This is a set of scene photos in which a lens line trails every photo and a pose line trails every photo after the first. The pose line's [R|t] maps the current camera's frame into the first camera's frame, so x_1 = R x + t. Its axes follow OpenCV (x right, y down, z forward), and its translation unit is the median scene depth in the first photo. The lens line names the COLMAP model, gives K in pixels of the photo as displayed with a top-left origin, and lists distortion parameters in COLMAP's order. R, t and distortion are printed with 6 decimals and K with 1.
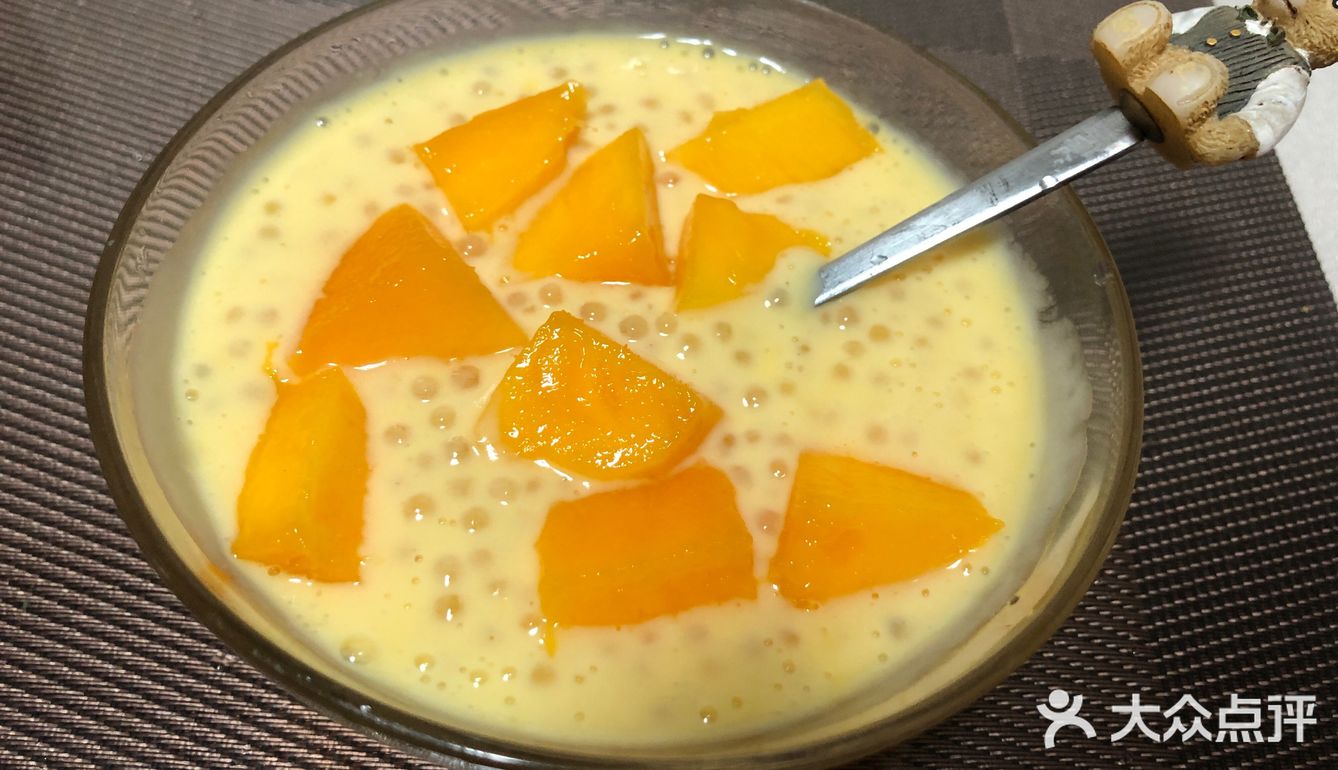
lens RADIAL K [[1160.7, 0, 668.5], [0, 1160.7, 371.7], [0, 0, 1]] dist [0.005373, 0.008047]
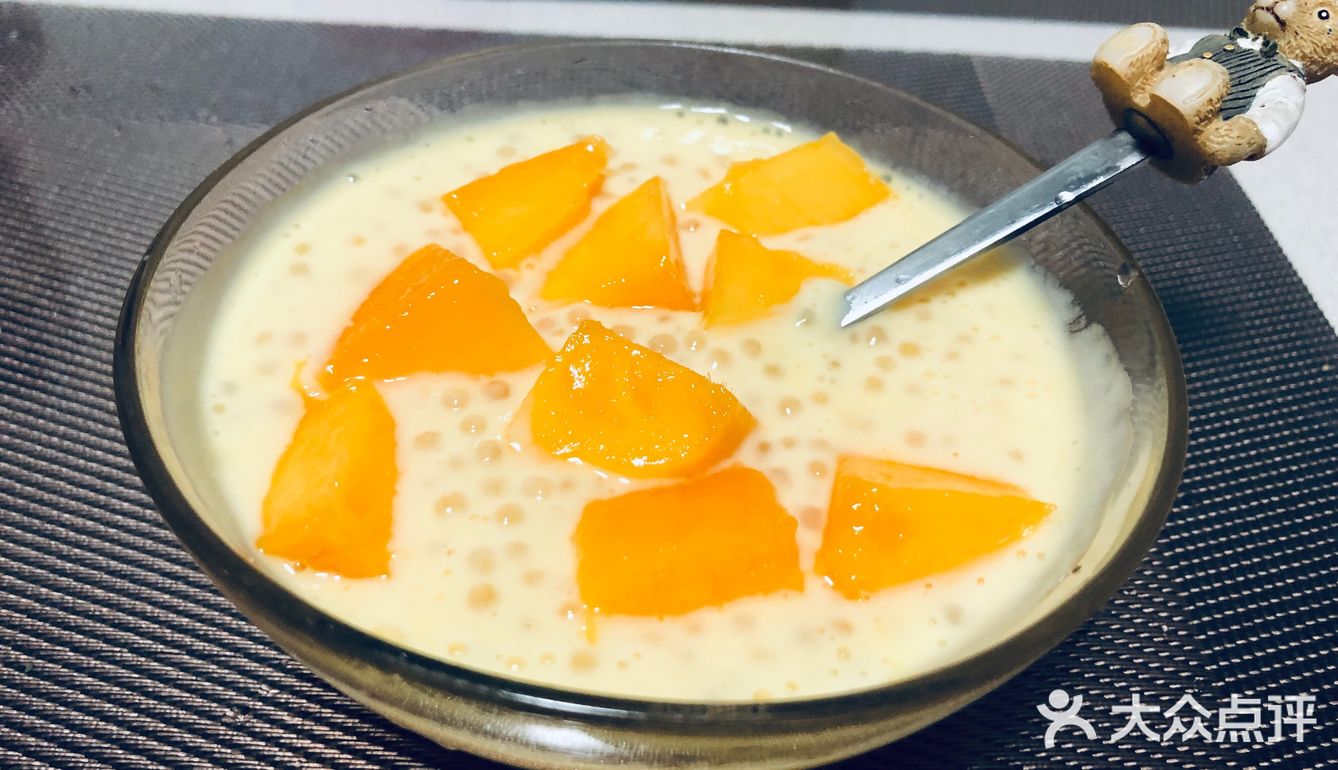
lens RADIAL K [[1160.7, 0, 668.5], [0, 1160.7, 371.7], [0, 0, 1]] dist [0.005373, 0.008047]
pose [[0.999520, -0.030796, 0.003505, -0.028532], [0.030888, 0.980275, -0.195209, 0.172722], [0.002576, 0.195223, 0.980755, 0.025944]]
